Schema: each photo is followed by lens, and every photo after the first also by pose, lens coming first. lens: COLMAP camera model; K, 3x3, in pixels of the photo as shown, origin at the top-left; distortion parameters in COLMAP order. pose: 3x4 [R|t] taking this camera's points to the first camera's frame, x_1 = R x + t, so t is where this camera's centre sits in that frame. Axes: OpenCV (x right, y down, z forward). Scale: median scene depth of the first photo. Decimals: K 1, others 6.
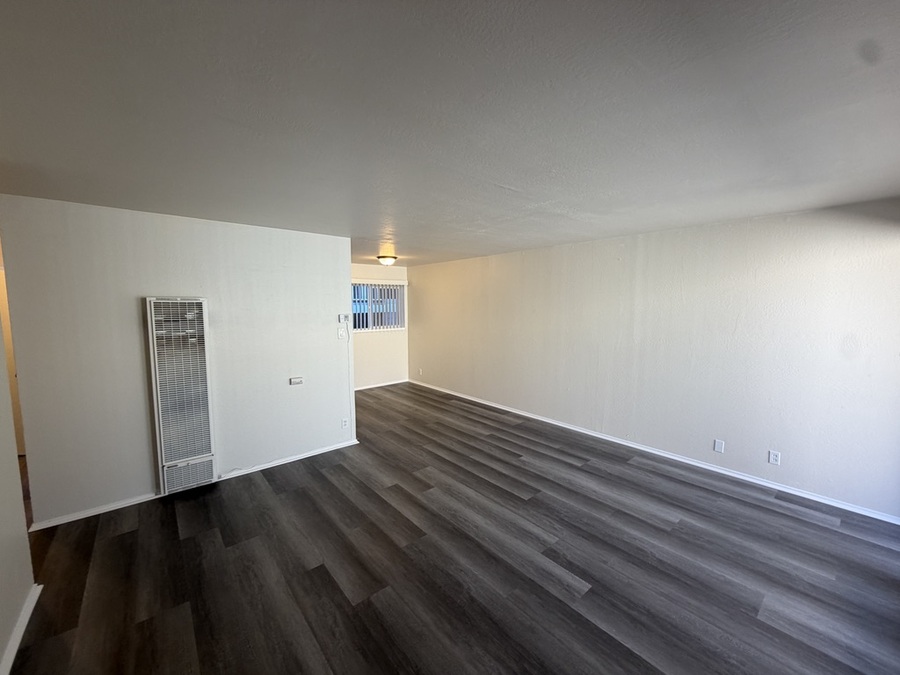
lens RADIAL K [[359.5, 0, 456.4], [0, 359.5, 328.4], [0, 0, 1]] dist [0.003145, -0.000086]
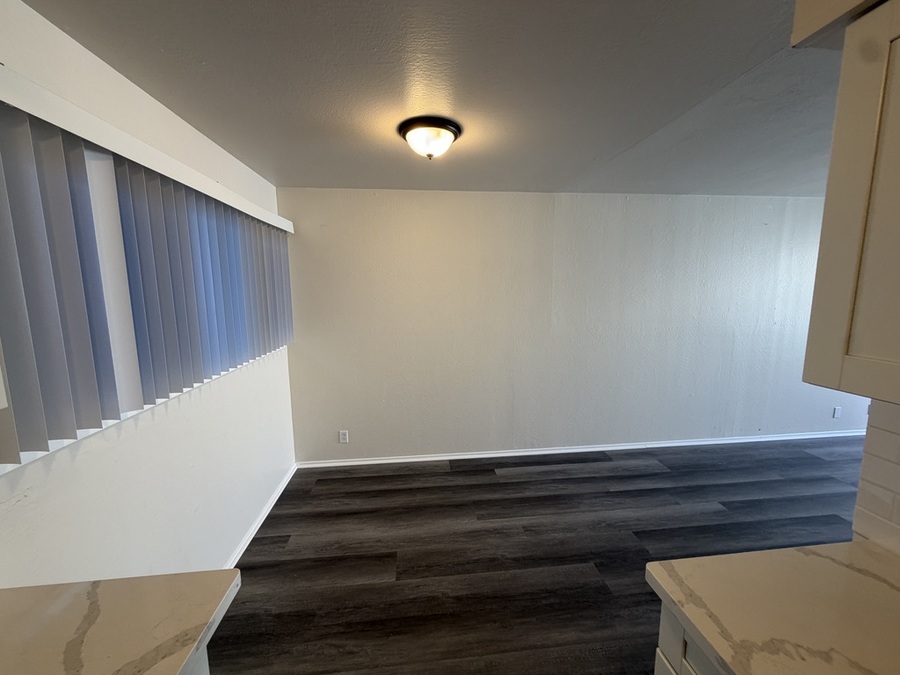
lens RADIAL K [[359.5, 0, 451.4], [0, 359.5, 335.5], [0, 0, 1]] dist [0.003145, -0.000086]
pose [[0.564600, -0.110644, 0.817915, -0.551018], [0.061157, 0.993858, 0.092229, -0.050108], [-0.823096, -0.002051, 0.567899, 0.957616]]
